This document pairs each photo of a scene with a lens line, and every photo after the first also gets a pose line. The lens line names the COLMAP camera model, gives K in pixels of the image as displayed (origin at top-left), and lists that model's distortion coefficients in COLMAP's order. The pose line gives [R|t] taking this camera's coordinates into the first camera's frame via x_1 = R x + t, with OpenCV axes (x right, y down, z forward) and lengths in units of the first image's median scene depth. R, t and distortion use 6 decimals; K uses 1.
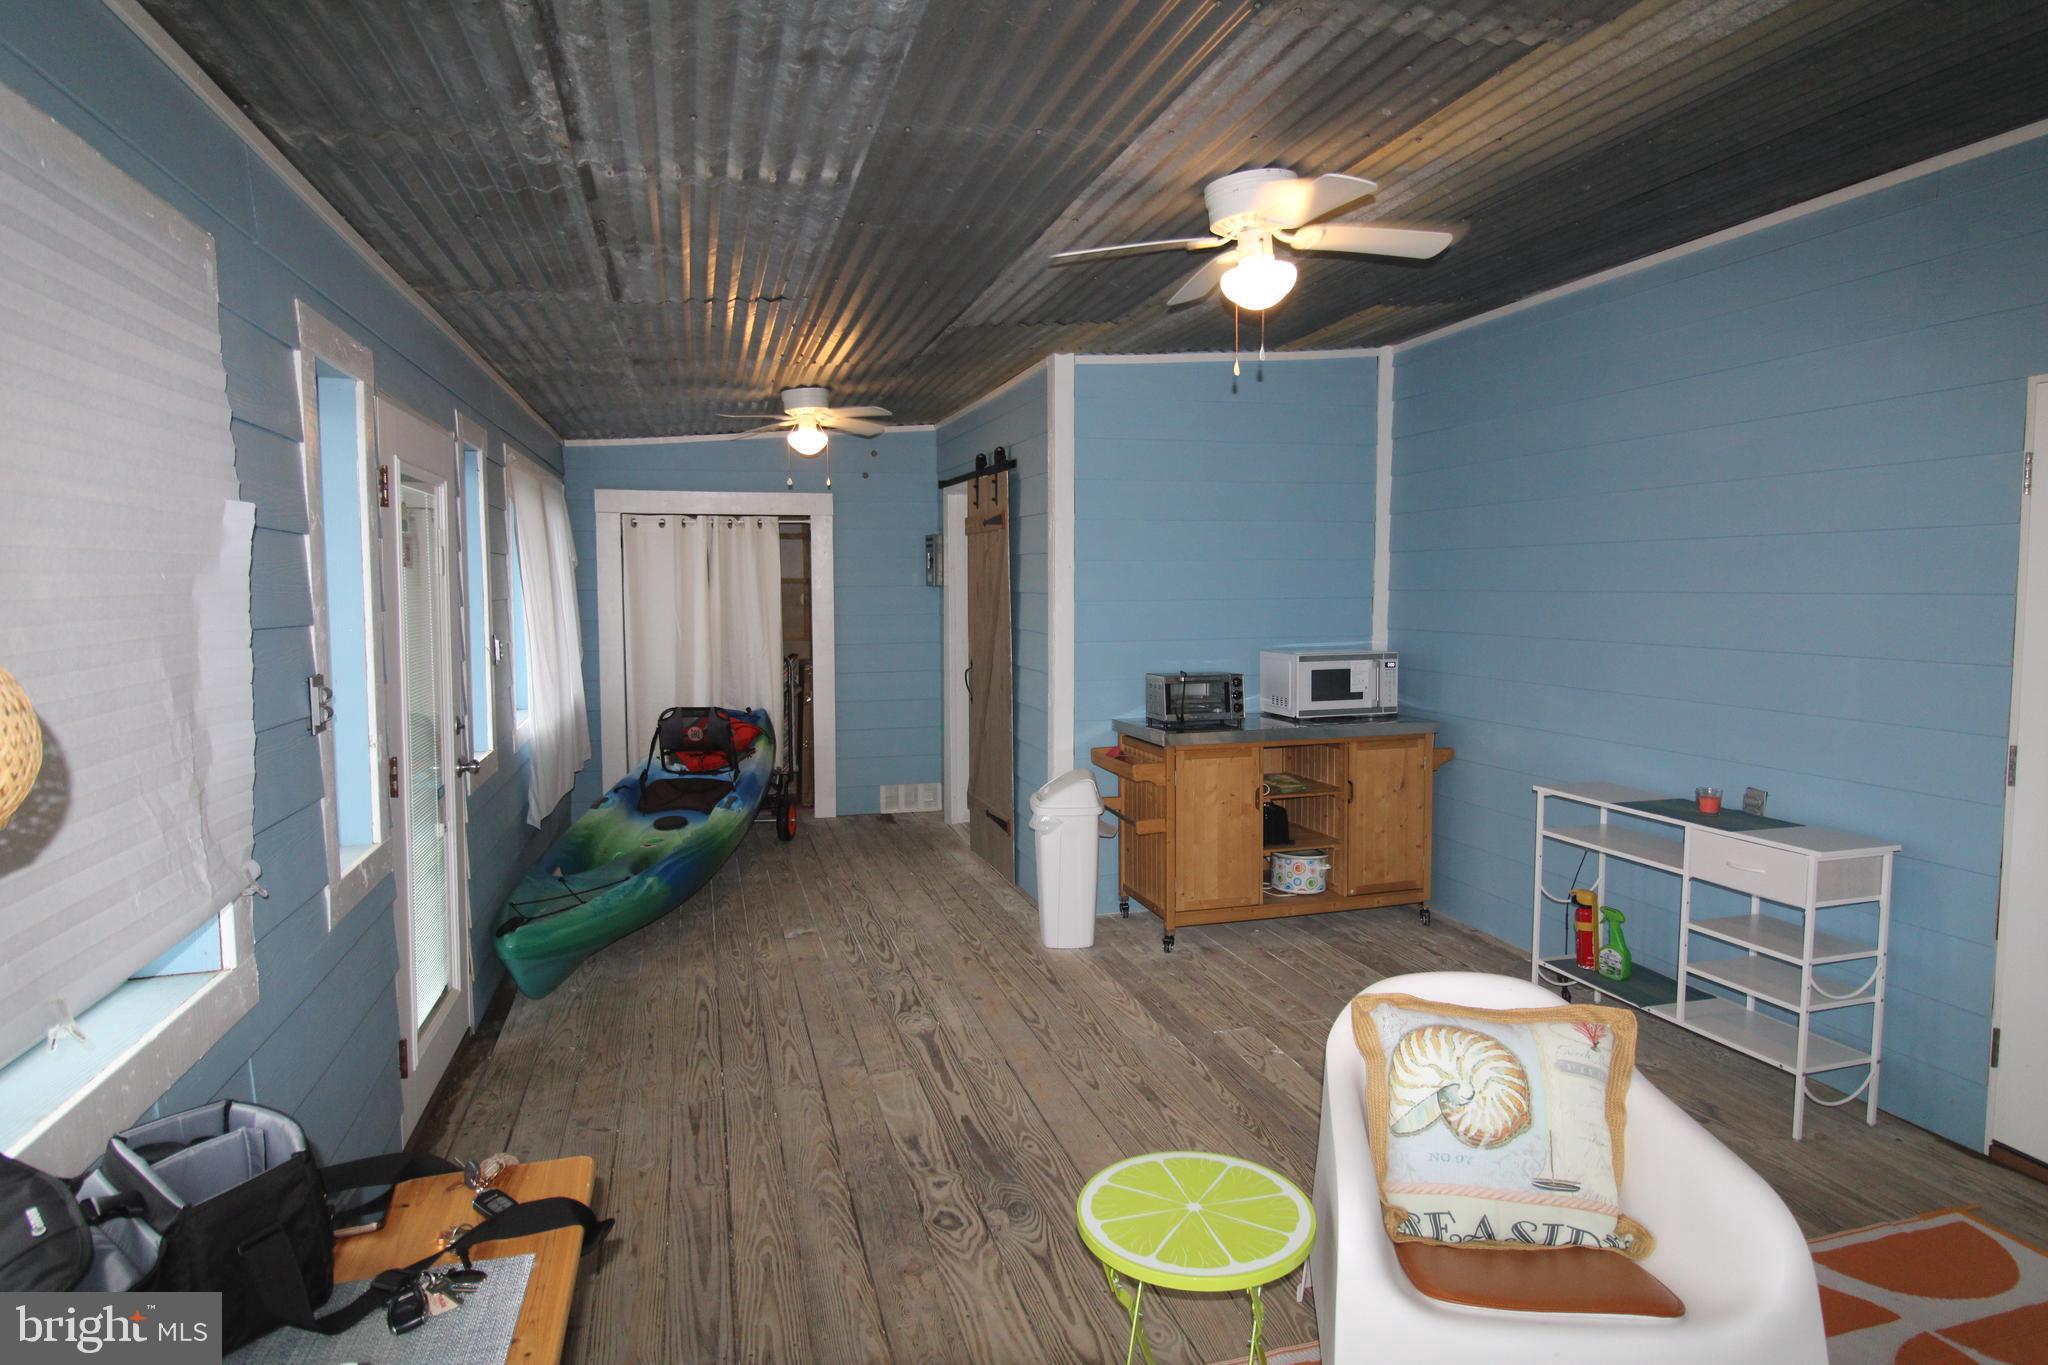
lens RADIAL K [[1165.0, 0, 1047.7], [0, 1165.0, 660.0], [0, 0, 1]] dist [0.007760, -0.013123]
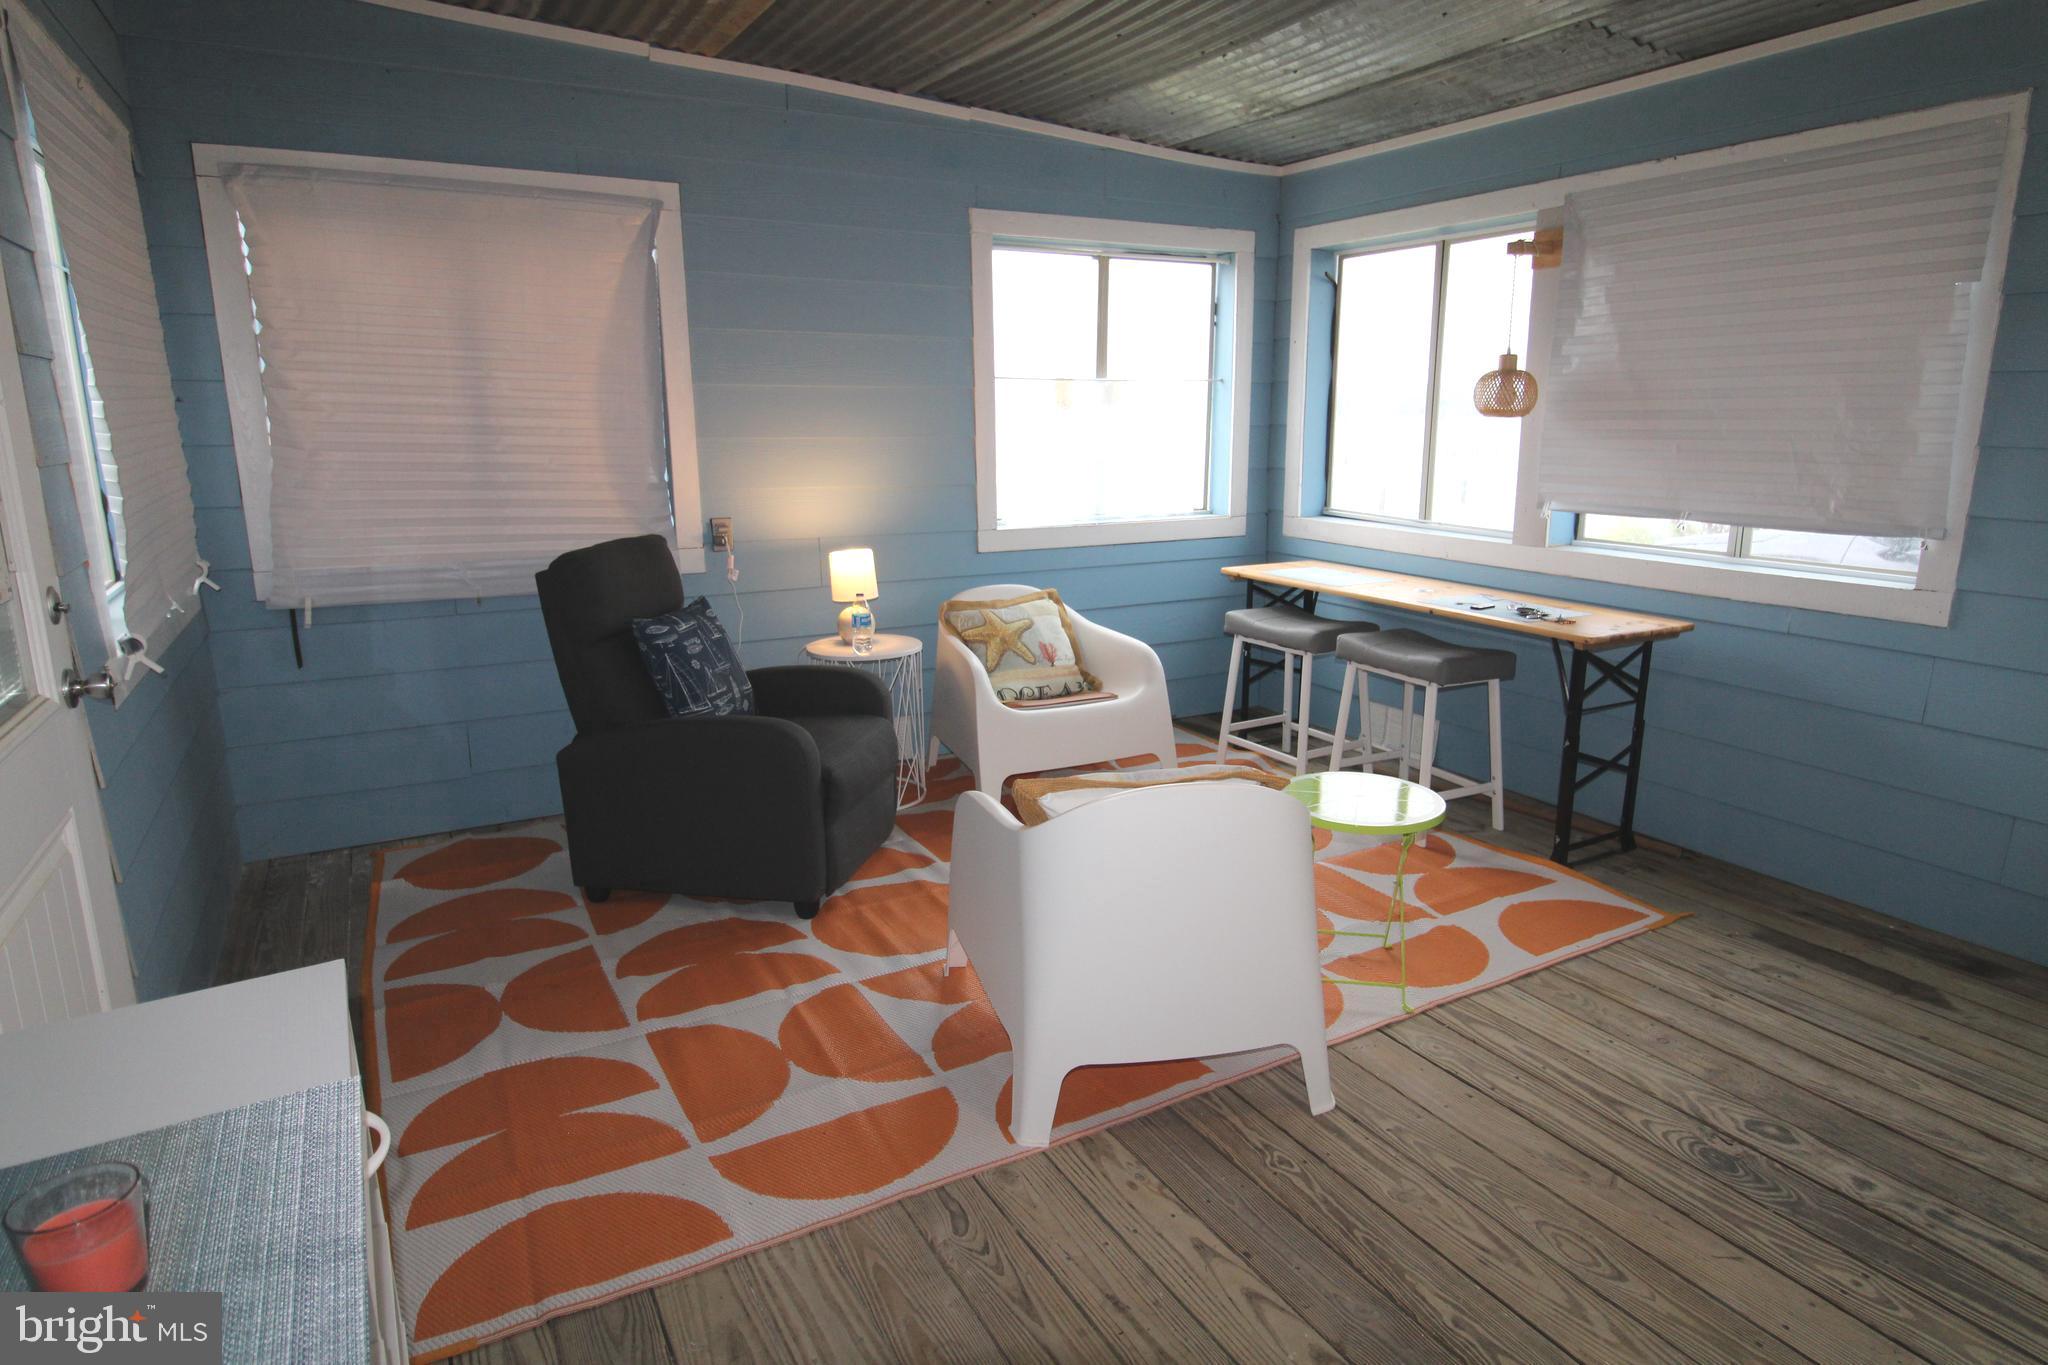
lens RADIAL K [[1162.8, 0, 1055.7], [0, 1162.8, 659.0], [0, 0, 1]] dist [0.005873, -0.011016]
pose [[-0.973271, 0.059376, -0.221850, 0.308402], [-0.003795, 0.961711, 0.274041, -0.028948], [0.229627, 0.267558, -0.935780, 0.862775]]
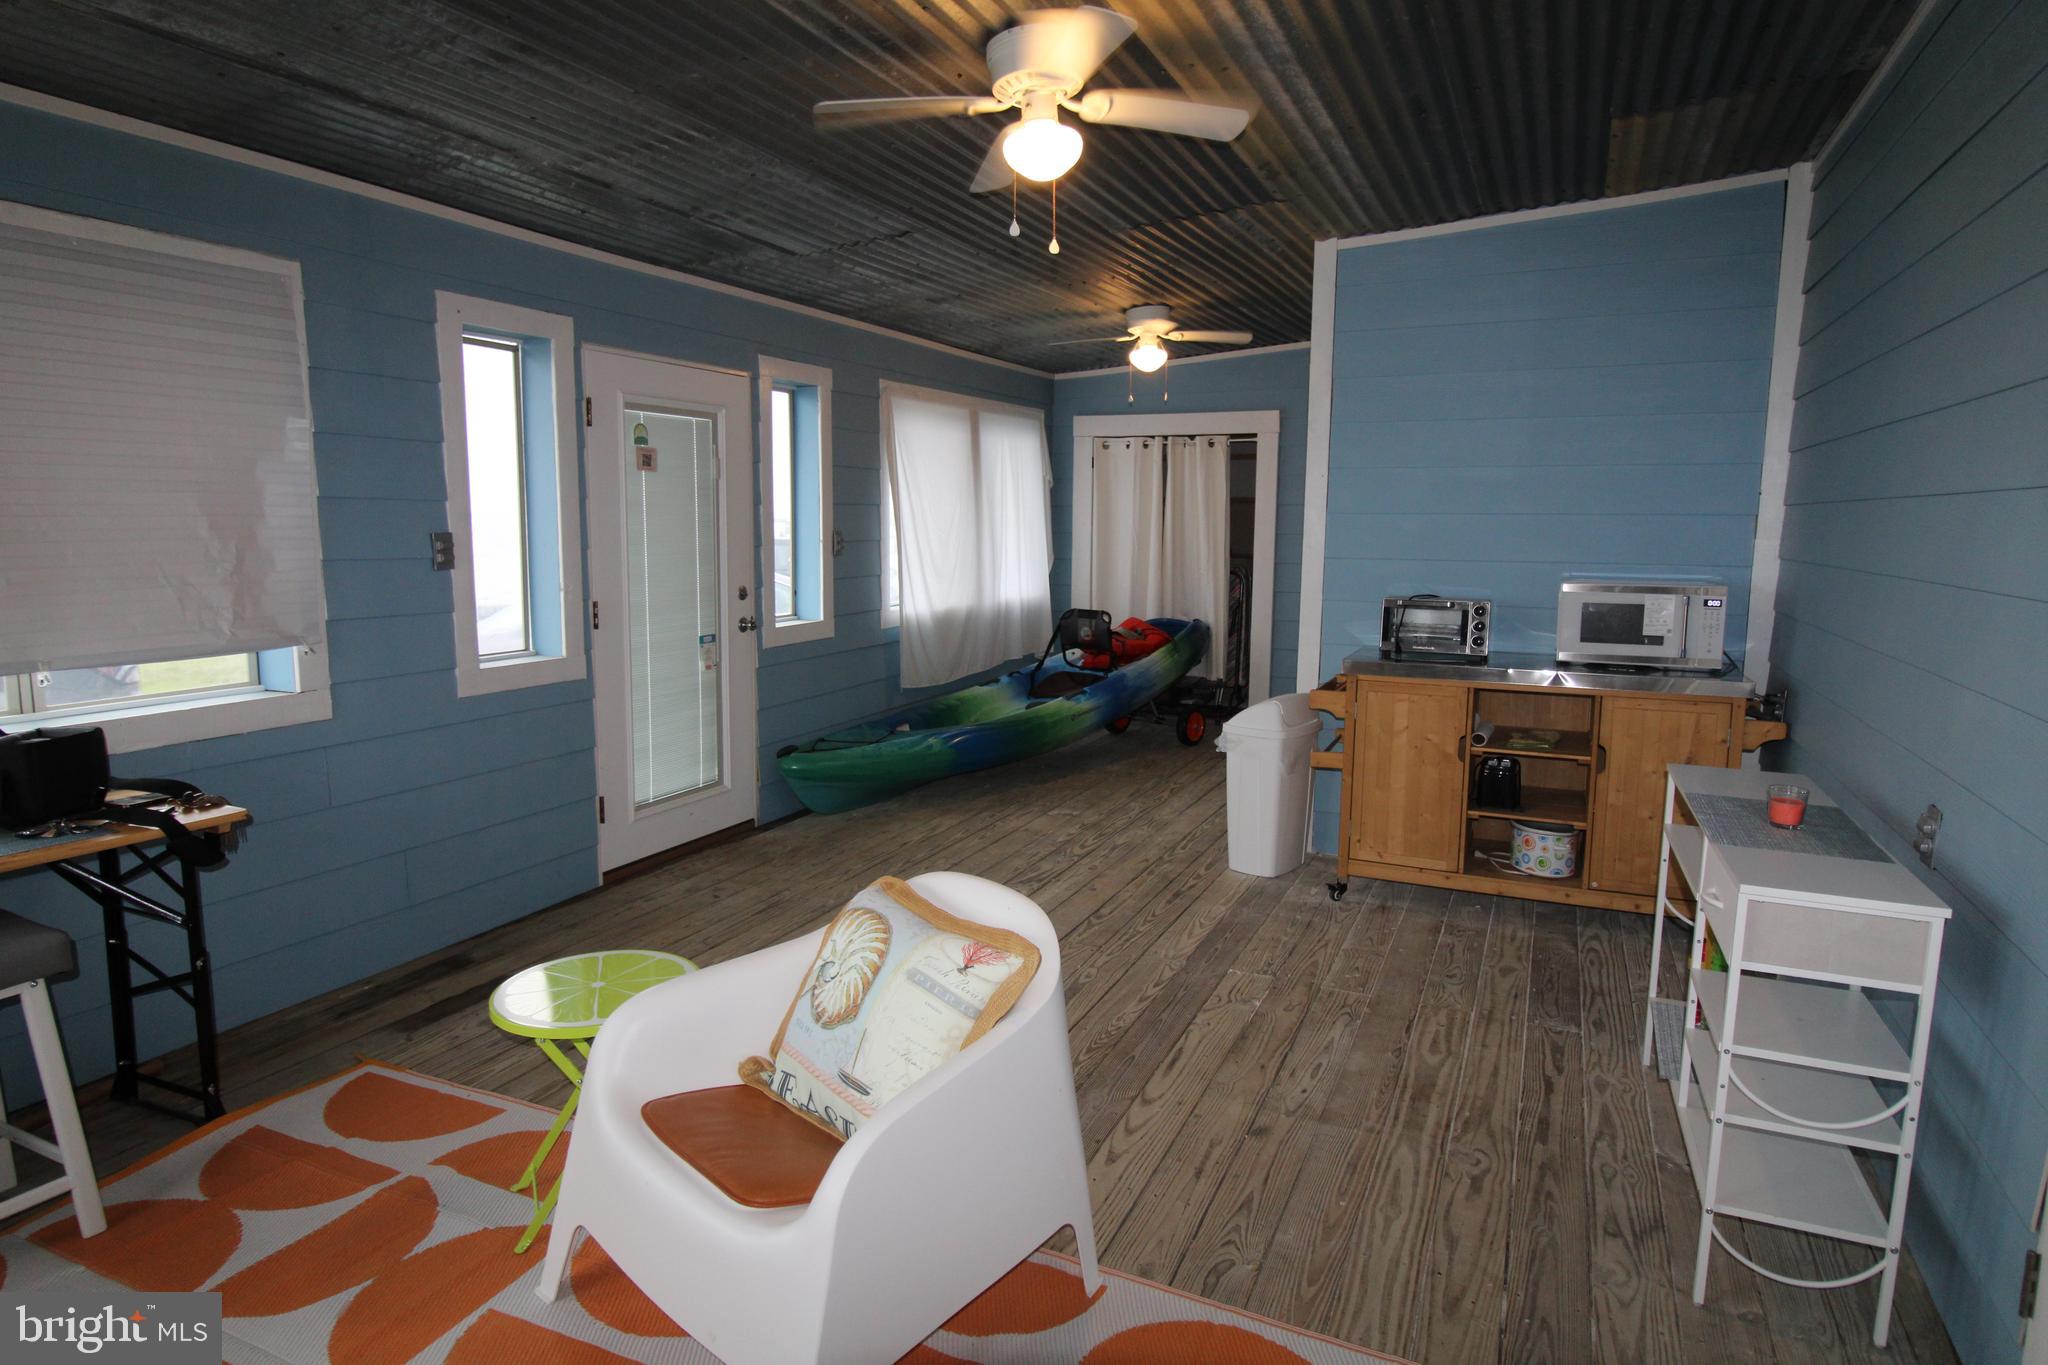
lens RADIAL K [[1163.9, 0, 1034.5], [0, 1163.9, 657.4], [0, 0, 1]] dist [-0.000274, -0.001212]
pose [[0.752936, 0.091556, -0.651694, 0.475416], [-0.057577, 0.995642, 0.073355, 0.009327], [0.655571, -0.017709, 0.754926, 0.158138]]
